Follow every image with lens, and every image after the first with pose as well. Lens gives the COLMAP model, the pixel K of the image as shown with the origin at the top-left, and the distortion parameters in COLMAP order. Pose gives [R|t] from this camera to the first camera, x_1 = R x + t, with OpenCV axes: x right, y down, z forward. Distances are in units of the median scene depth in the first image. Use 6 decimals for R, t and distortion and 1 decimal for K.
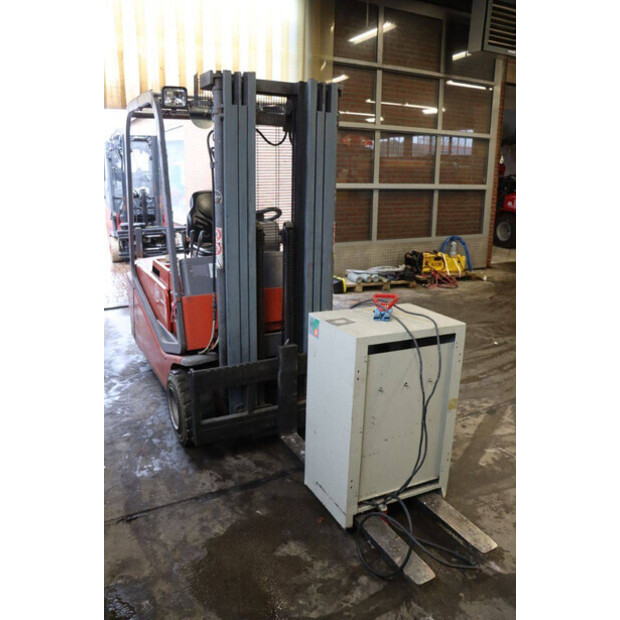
lens RADIAL K [[506.0, 0, 306.0], [0, 506.0, 312.7], [0, 0, 1]] dist [-0.151569, 0.110498]
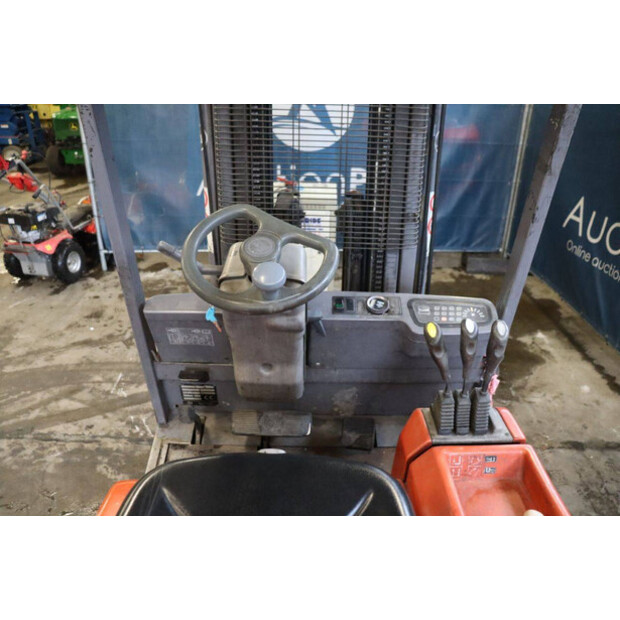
lens RADIAL K [[506.0, 0, 308.0], [0, 506.0, 300.3], [0, 0, 1]] dist [-0.151569, 0.110498]
pose [[-0.874307, -0.220231, 0.432534, -0.124645], [0.112689, 0.774683, 0.622227, -0.168381], [-0.472111, 0.592759, -0.652493, 0.565621]]
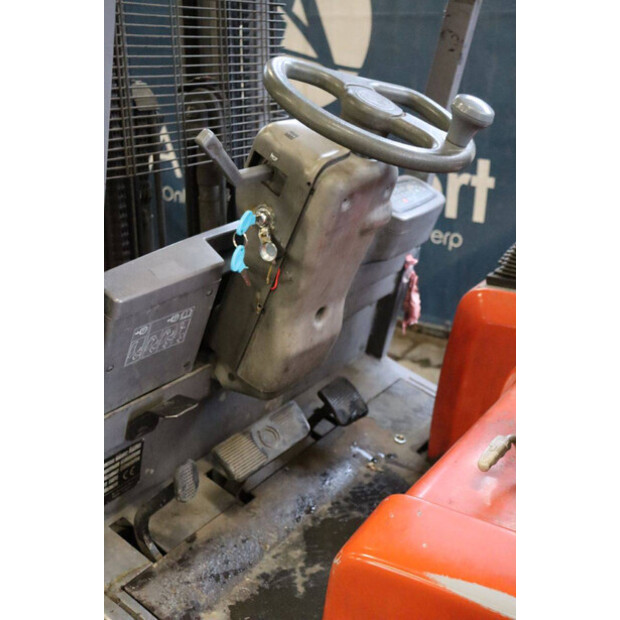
lens RADIAL K [[779.0, 0, 310.6], [0, 779.0, 307.7], [0, 0, 1]] dist [0.004738, 0.000000]
pose [[-0.885176, 0.145380, -0.441959, 0.040247], [-0.137827, 0.825350, 0.547541, -0.140920], [0.444372, 0.545584, -0.710543, 0.596455]]
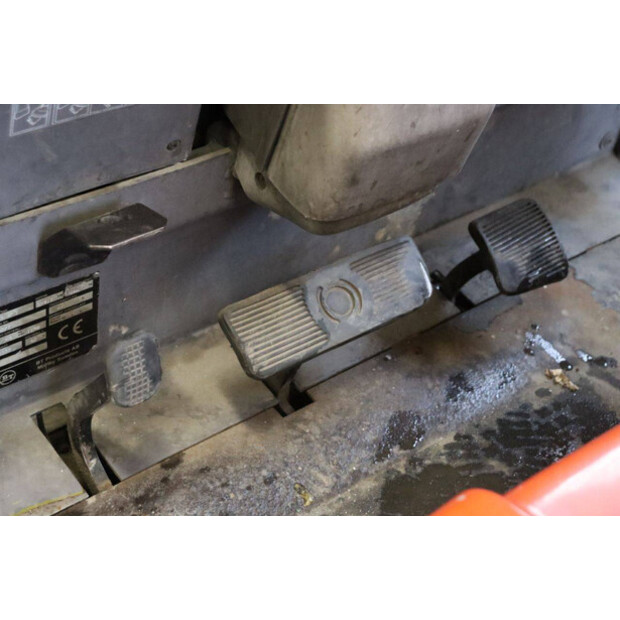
lens RADIAL K [[1169.9, 0, 306.8], [0, 1169.9, 311.6], [0, 0, 1]] dist [0.181159, 0.000000]
pose [[-0.981225, 0.095813, -0.167386, -0.002821], [-0.061937, 0.665371, 0.743939, -0.118547], [0.182652, 0.740339, -0.646944, 0.569993]]
